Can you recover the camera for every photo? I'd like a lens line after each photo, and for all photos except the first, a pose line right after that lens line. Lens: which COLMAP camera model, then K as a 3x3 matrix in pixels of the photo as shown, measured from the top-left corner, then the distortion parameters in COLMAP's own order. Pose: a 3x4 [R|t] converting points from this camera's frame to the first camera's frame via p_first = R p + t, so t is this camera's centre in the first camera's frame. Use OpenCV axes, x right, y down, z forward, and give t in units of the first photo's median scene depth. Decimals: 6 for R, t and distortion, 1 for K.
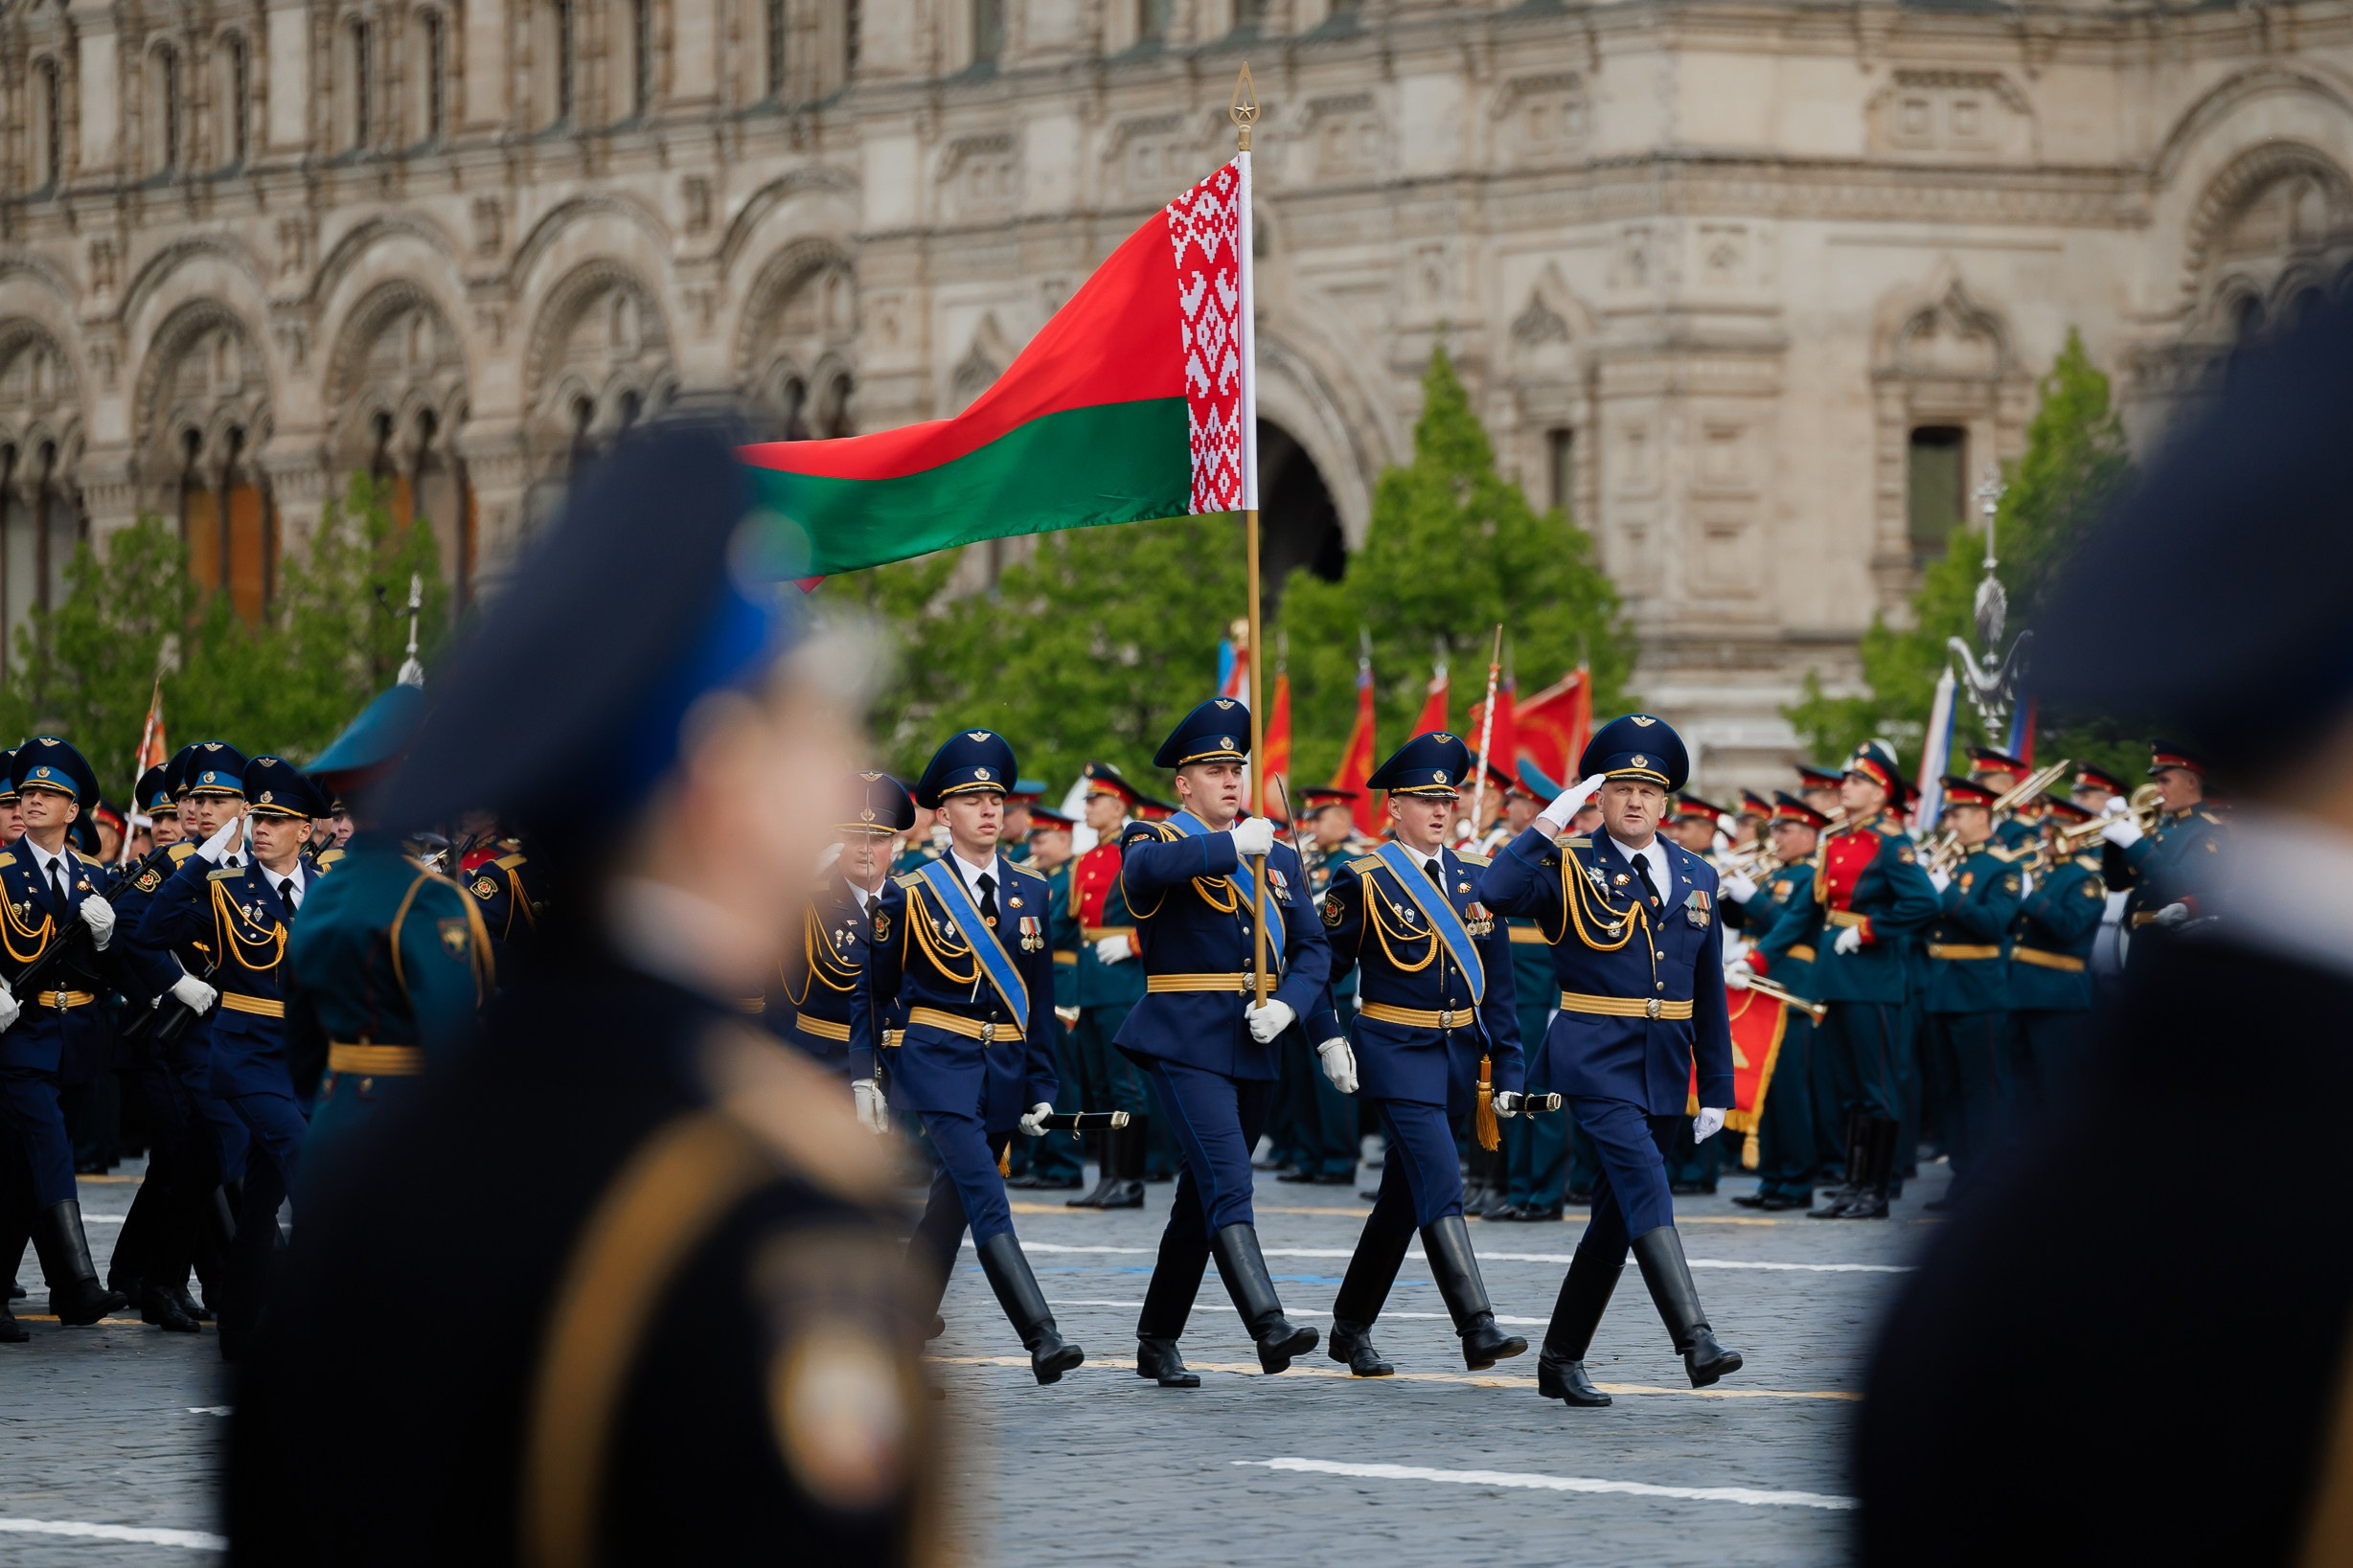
lens RADIAL K [[14065.5, 0, 1176.5], [0, 14065.5, 784.0], [0, 0, 1]] dist [-0.132341, 20.094745]
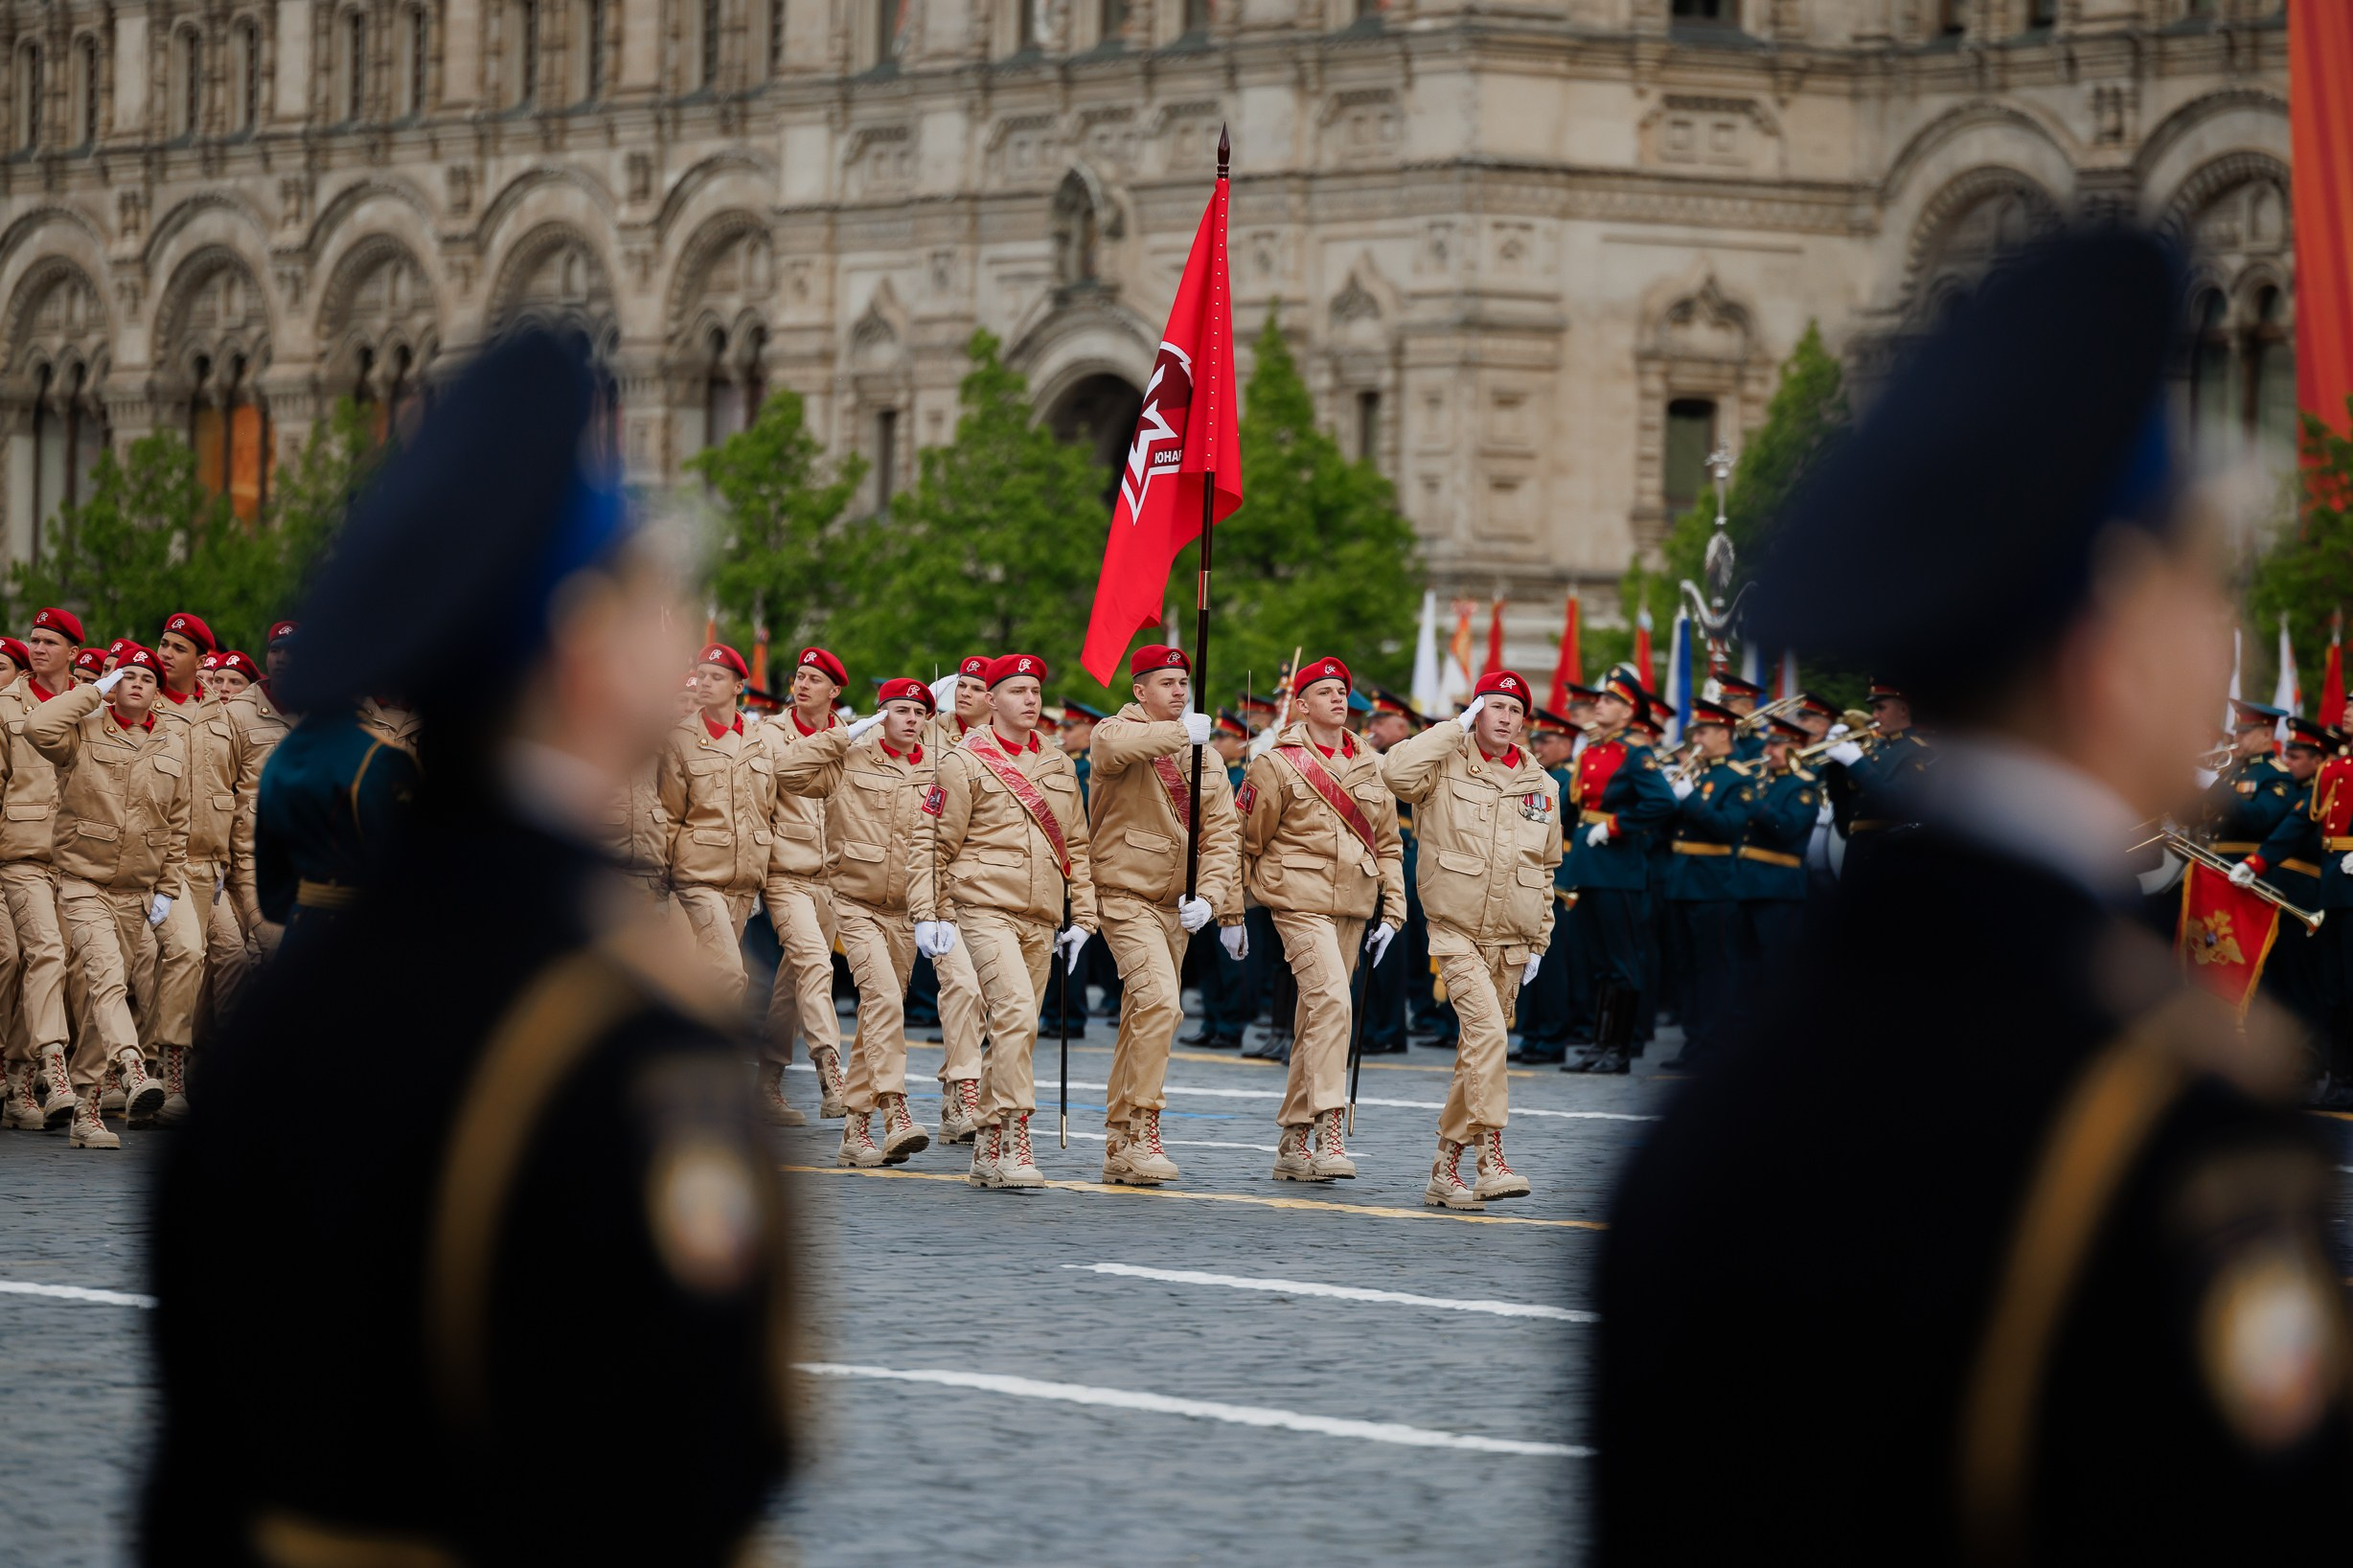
lens RADIAL K [[13844.0, 0, 1222.4], [0, 13844.0, 778.8], [0, 0, 1]] dist [0.126636, 22.634267]
pose [[0.999446, 0.031364, 0.011093, 0.003259], [-0.031447, 0.999478, 0.007411, -0.001212], [-0.010854, -0.007755, 0.999911, -0.155243]]
